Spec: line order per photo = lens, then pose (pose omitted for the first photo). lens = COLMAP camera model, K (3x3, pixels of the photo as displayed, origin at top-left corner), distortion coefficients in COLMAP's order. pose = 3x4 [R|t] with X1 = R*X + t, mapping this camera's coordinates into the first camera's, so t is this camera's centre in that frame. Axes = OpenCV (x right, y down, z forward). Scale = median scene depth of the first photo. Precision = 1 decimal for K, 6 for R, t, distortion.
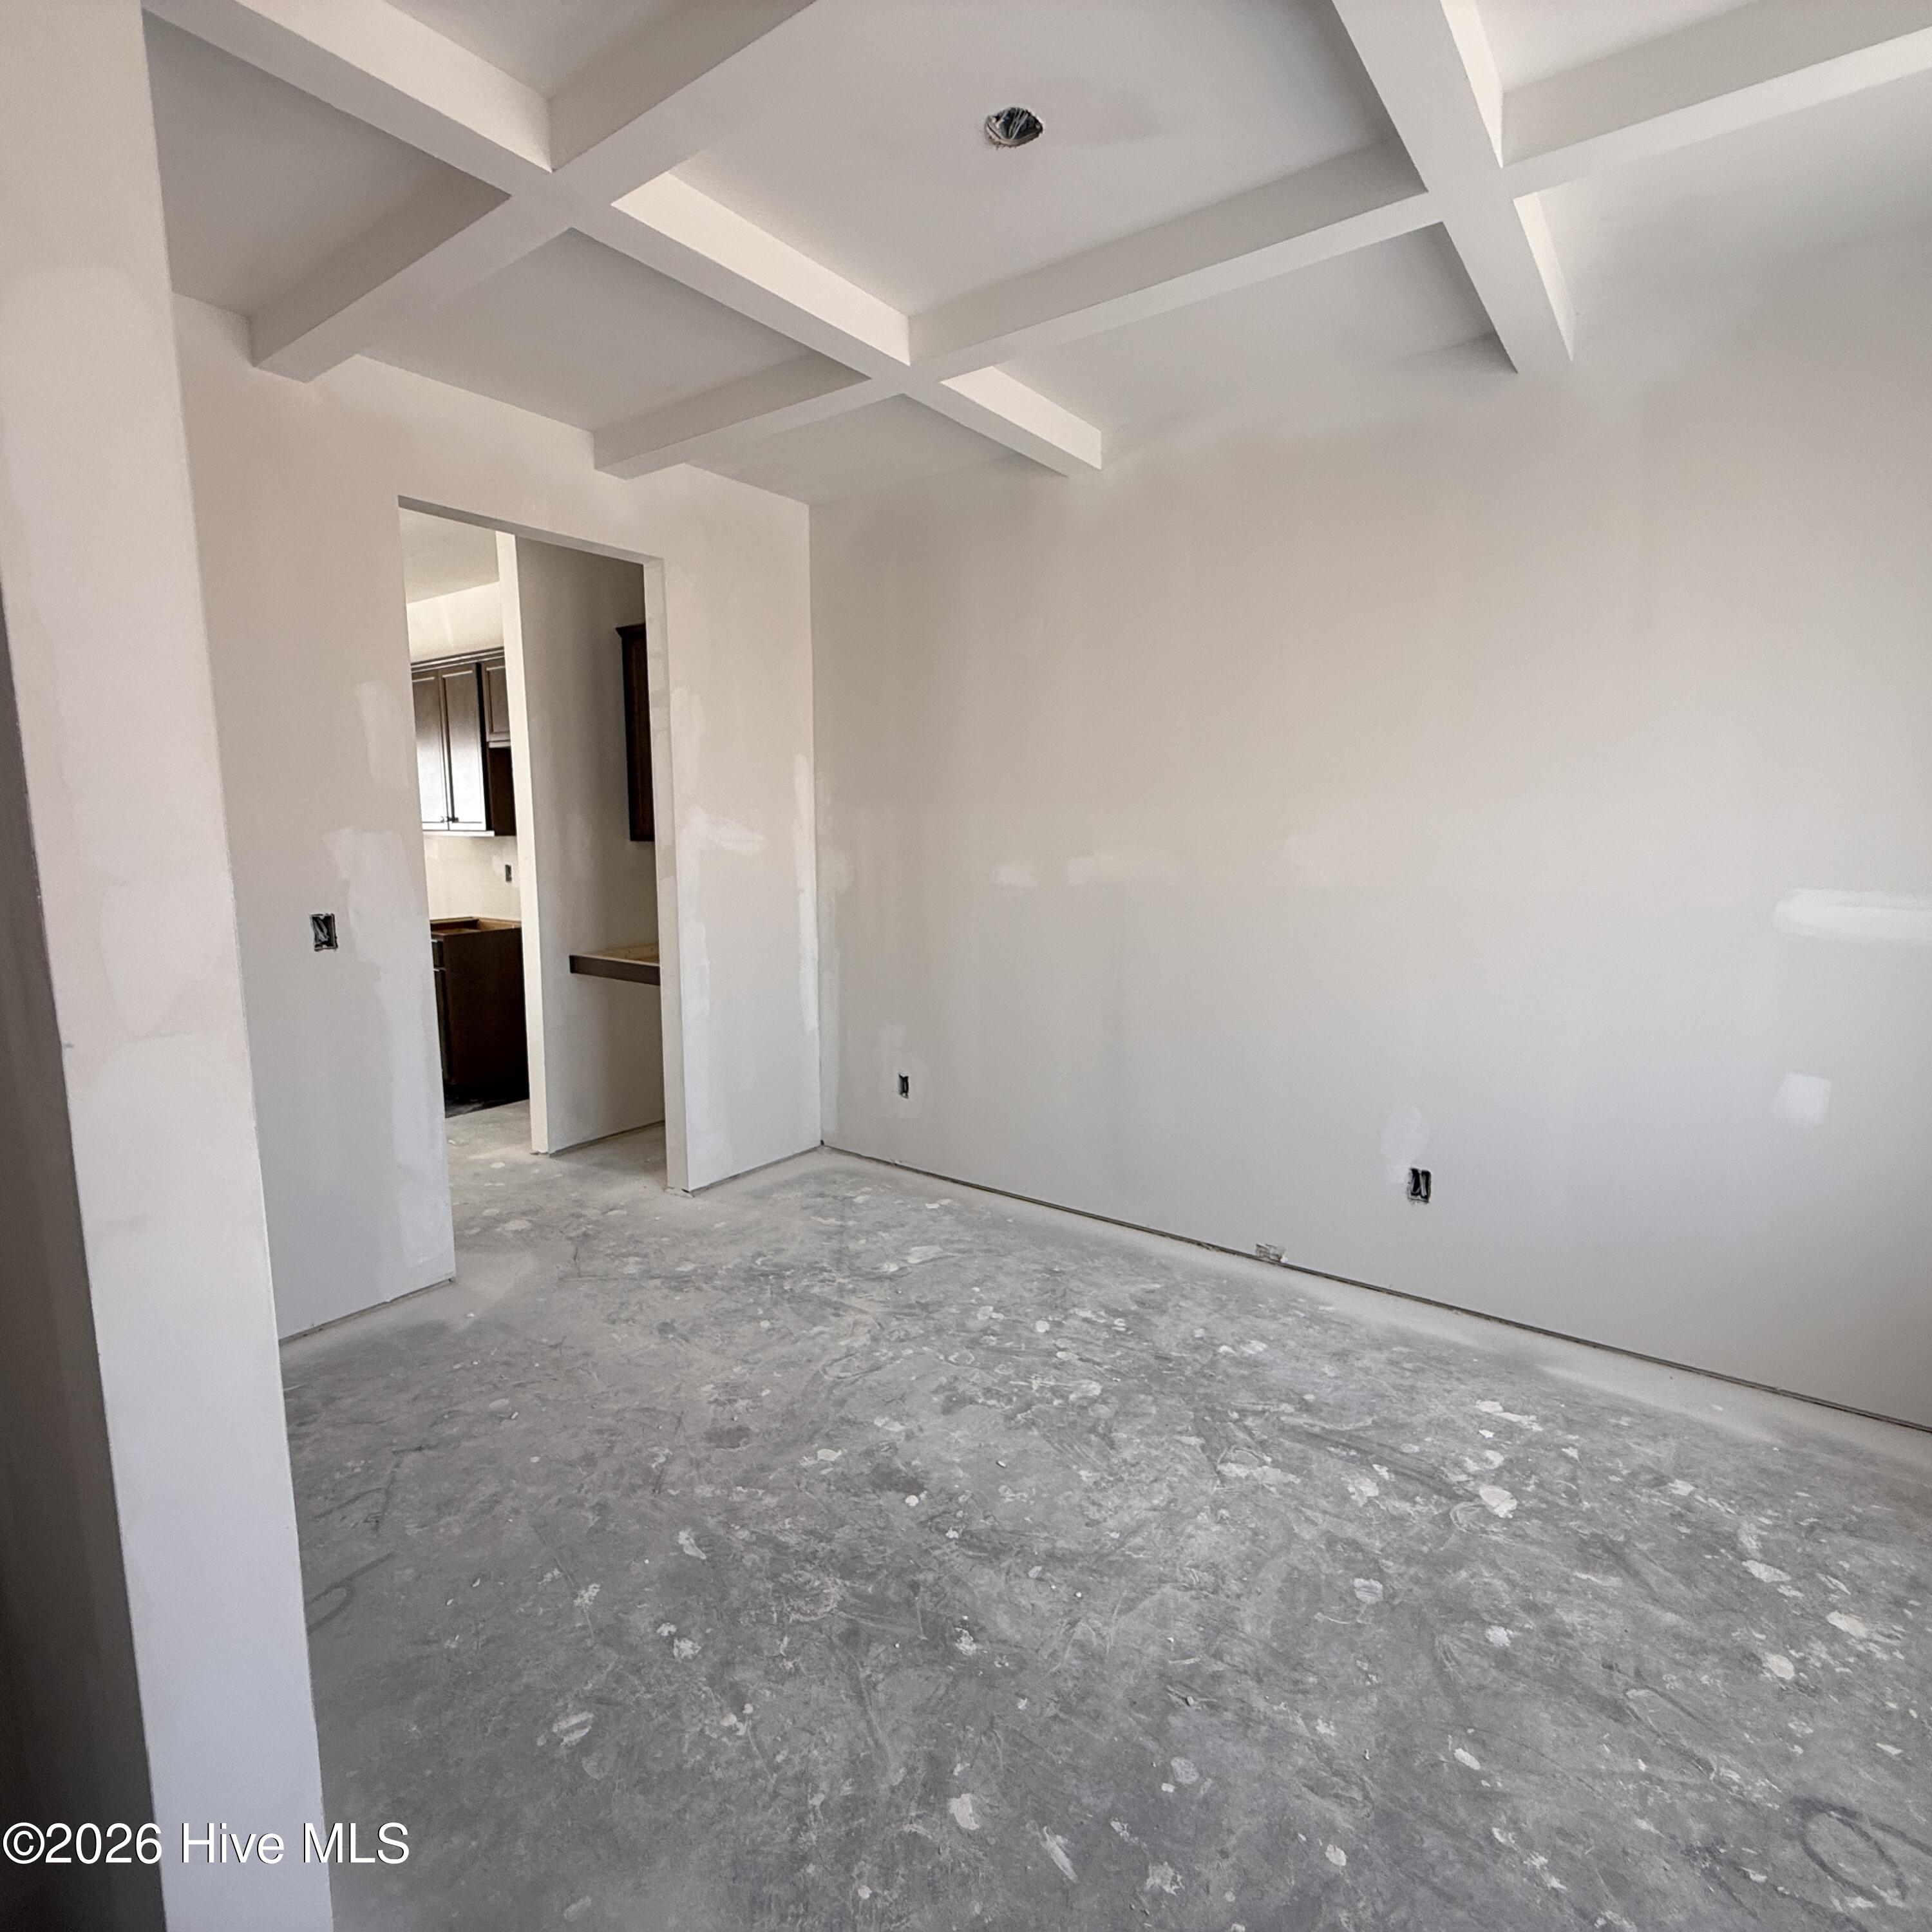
lens RADIAL K [[1025.9, 0, 963.7], [0, 1025.9, 965.7], [0, 0, 1]] dist [0.004013, -0.002354]
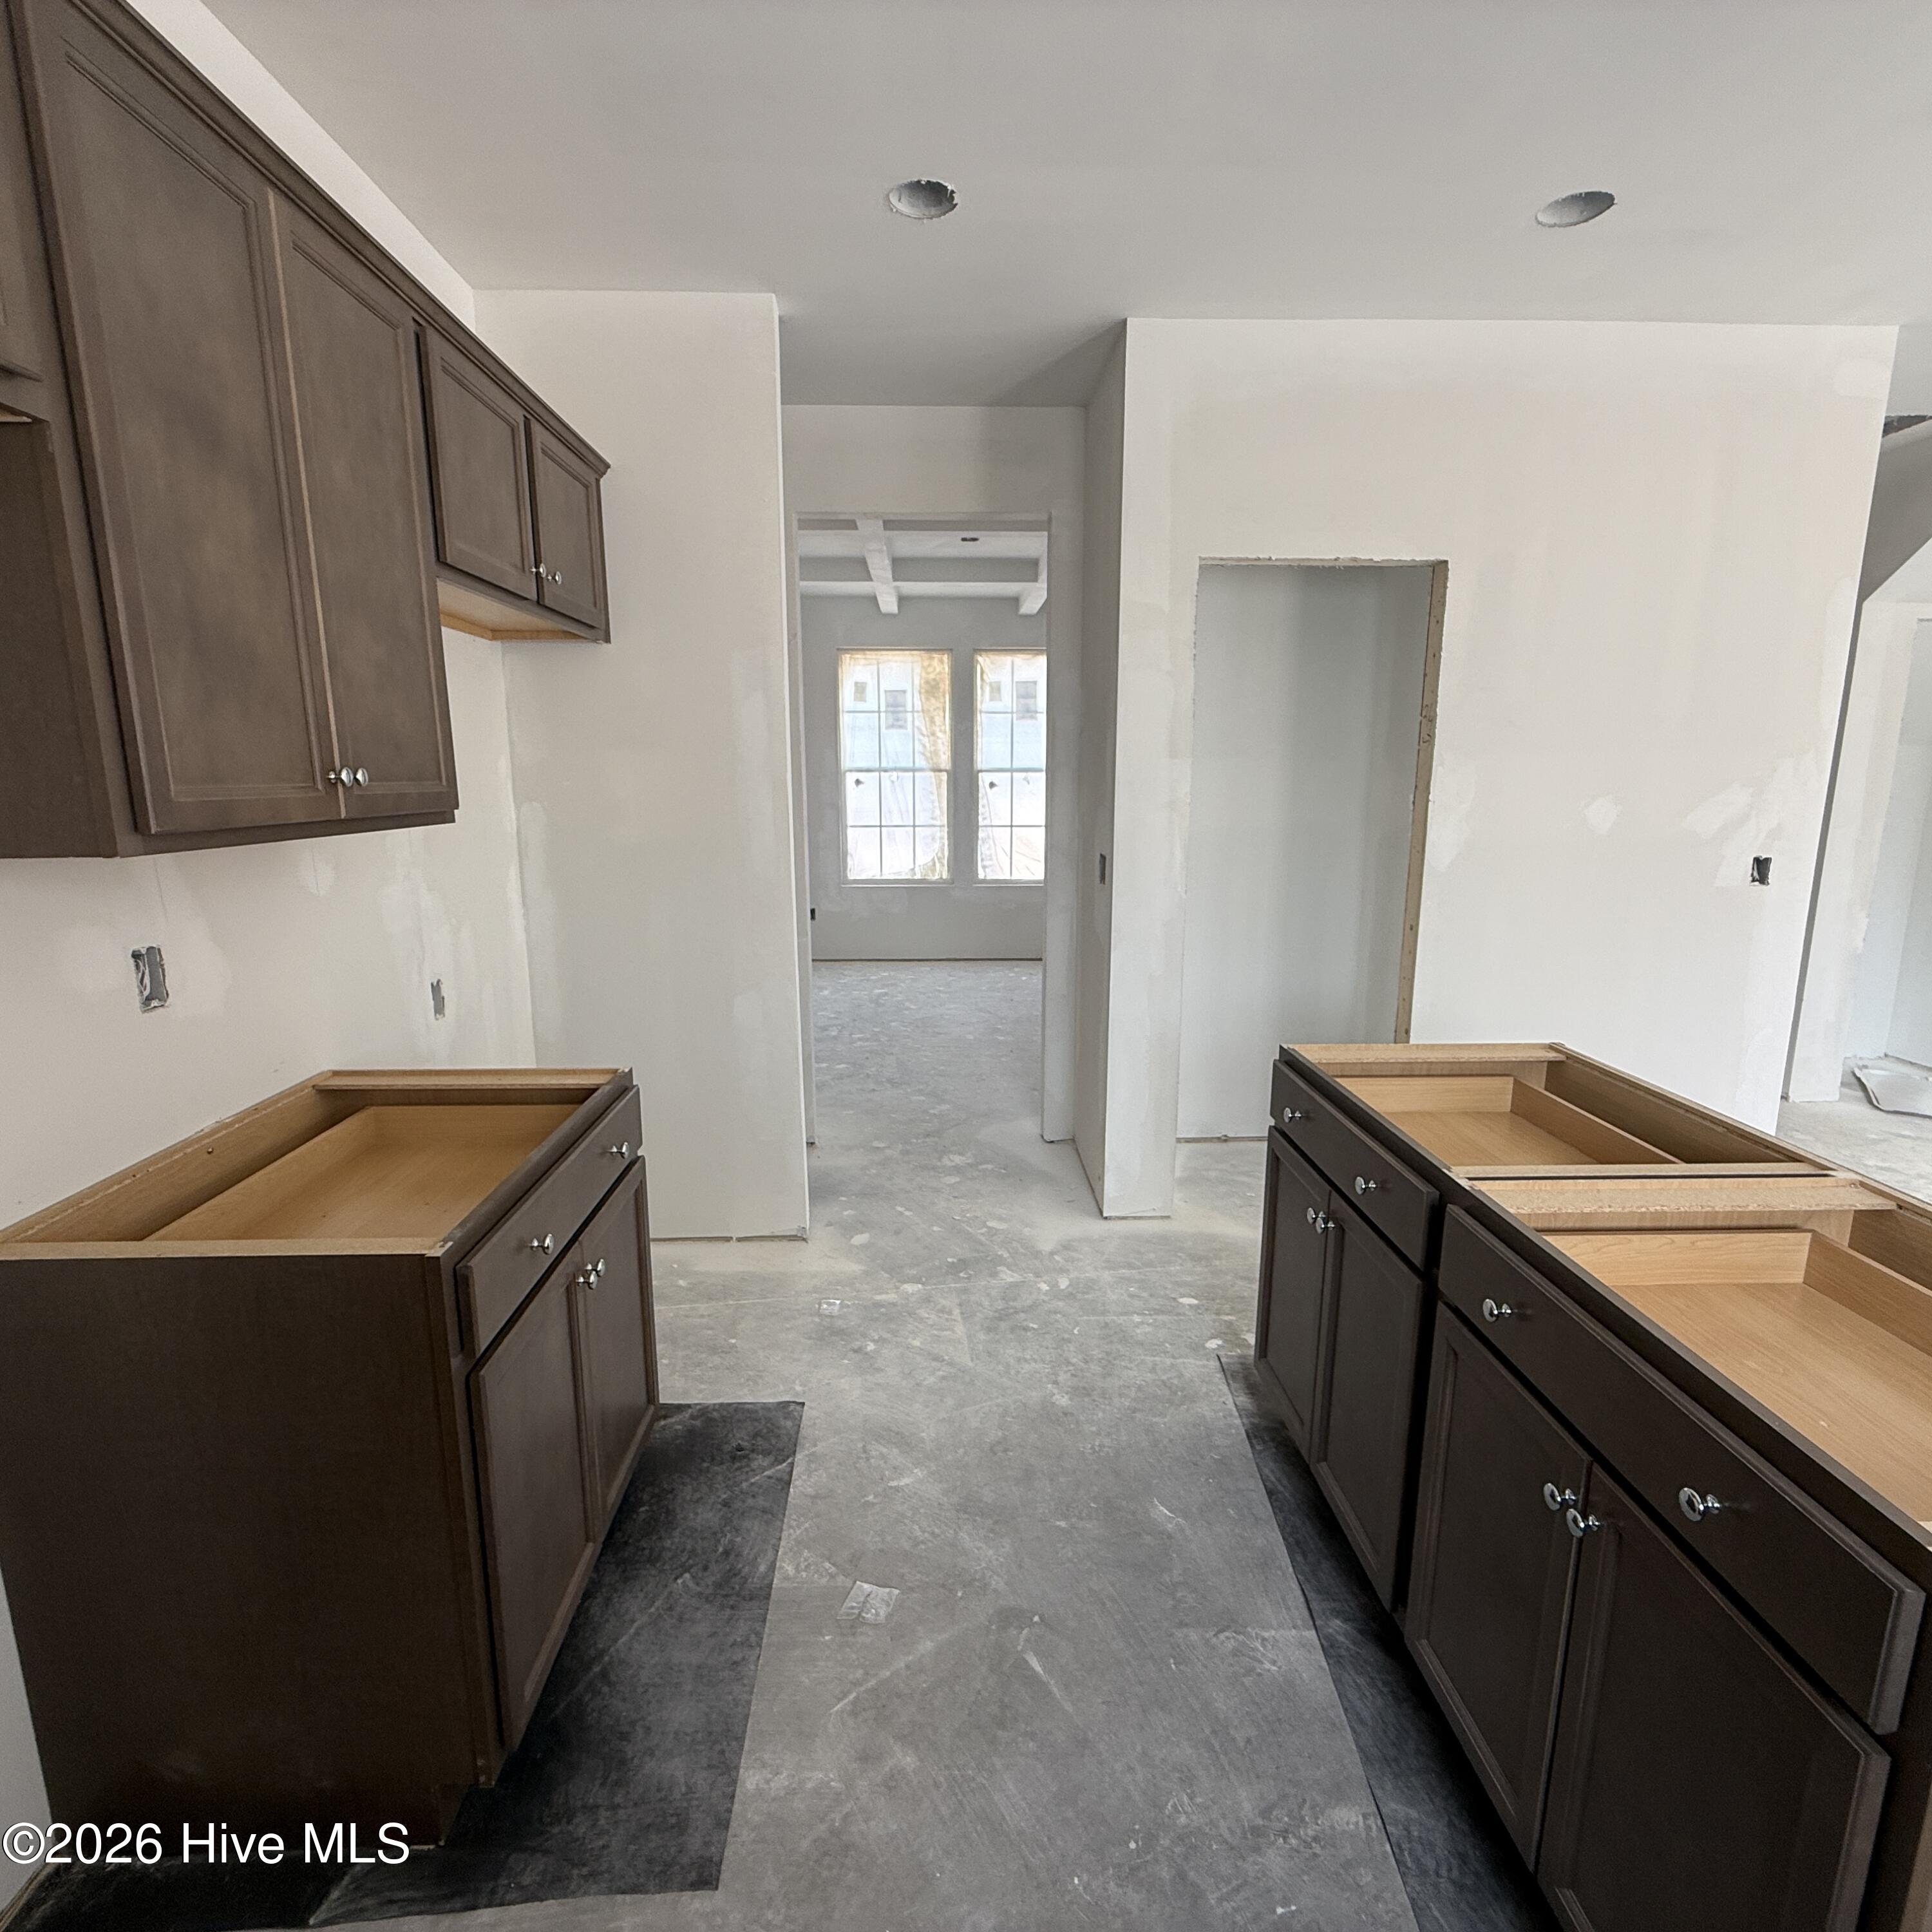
lens RADIAL K [[1025.9, 0, 957.5], [0, 1025.9, 973.4], [0, 0, 1]] dist [0.004013, -0.002354]
pose [[-0.614348, -0.157313, 0.773194, -1.249742], [0.102921, 0.955574, 0.276197, -0.229692], [-0.782294, 0.249259, -0.570865, 1.578983]]
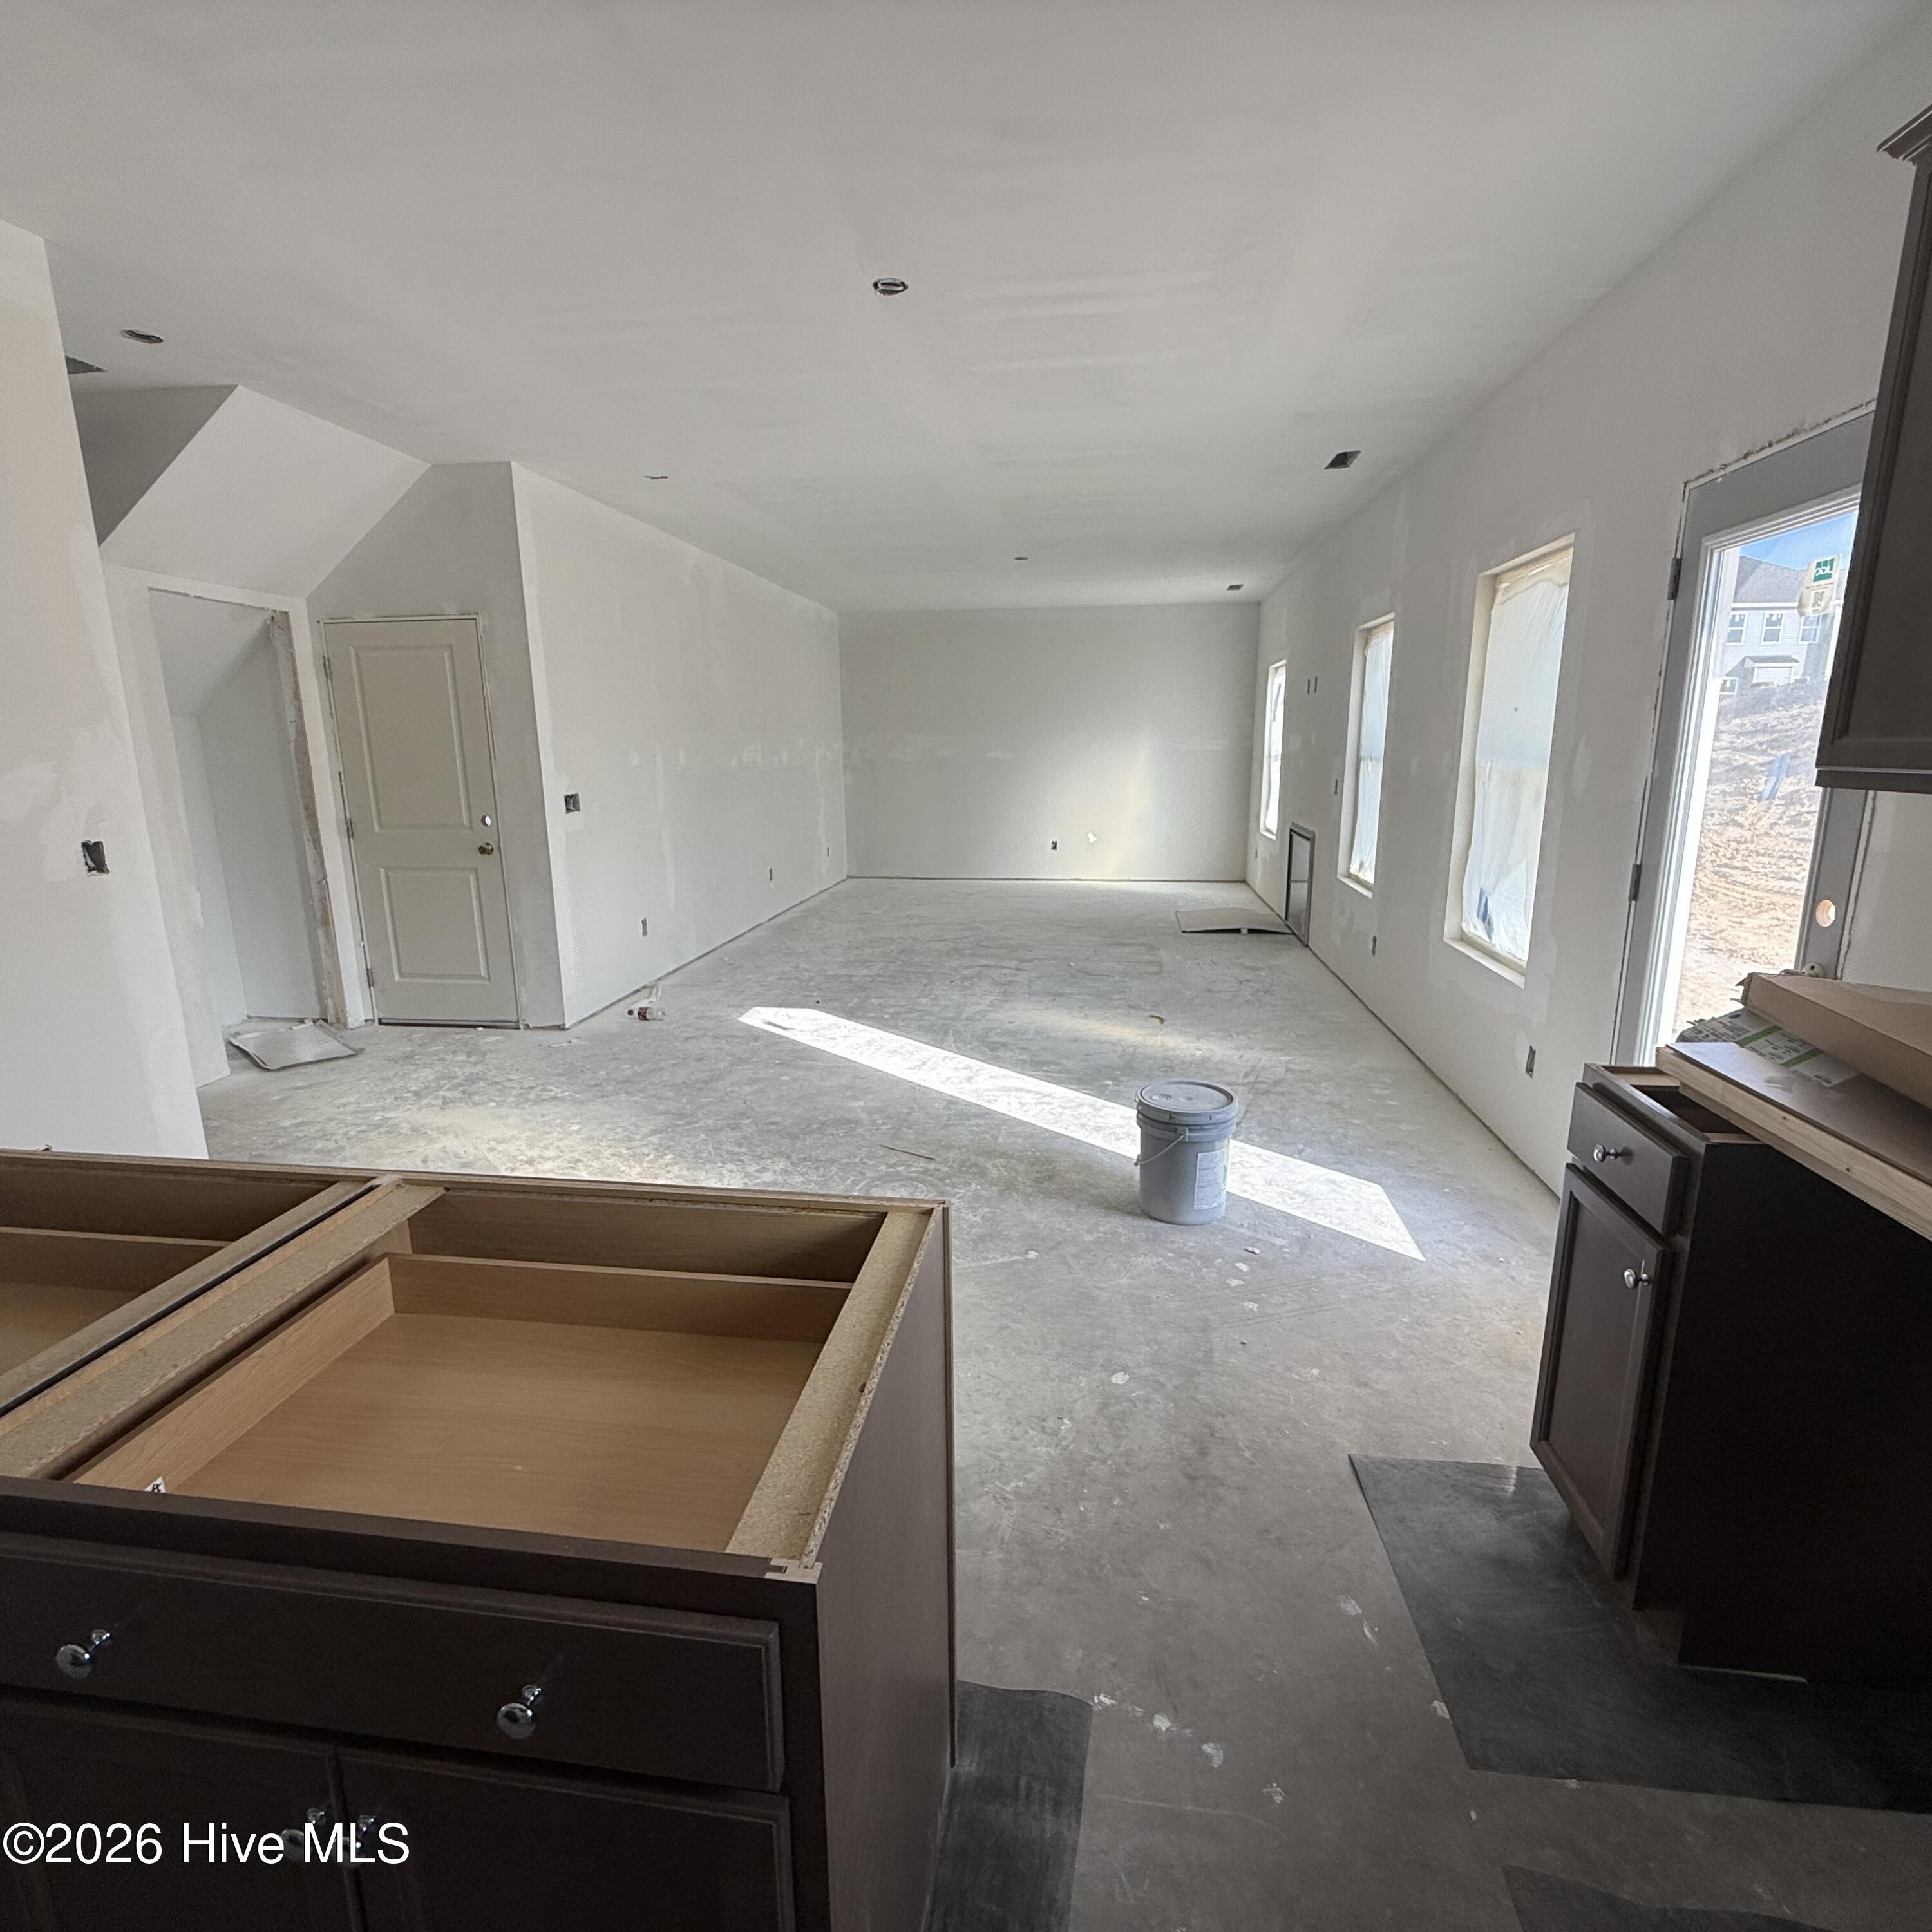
lens RADIAL K [[1025.9, 0, 956.9], [0, 1025.9, 964.2], [0, 0, 1]] dist [0.004013, -0.002354]
pose [[-0.880754, 0.103344, -0.462160, -1.180360], [-0.059585, 0.943961, 0.324633, -0.210315], [0.469810, 0.313460, -0.825240, 1.468044]]
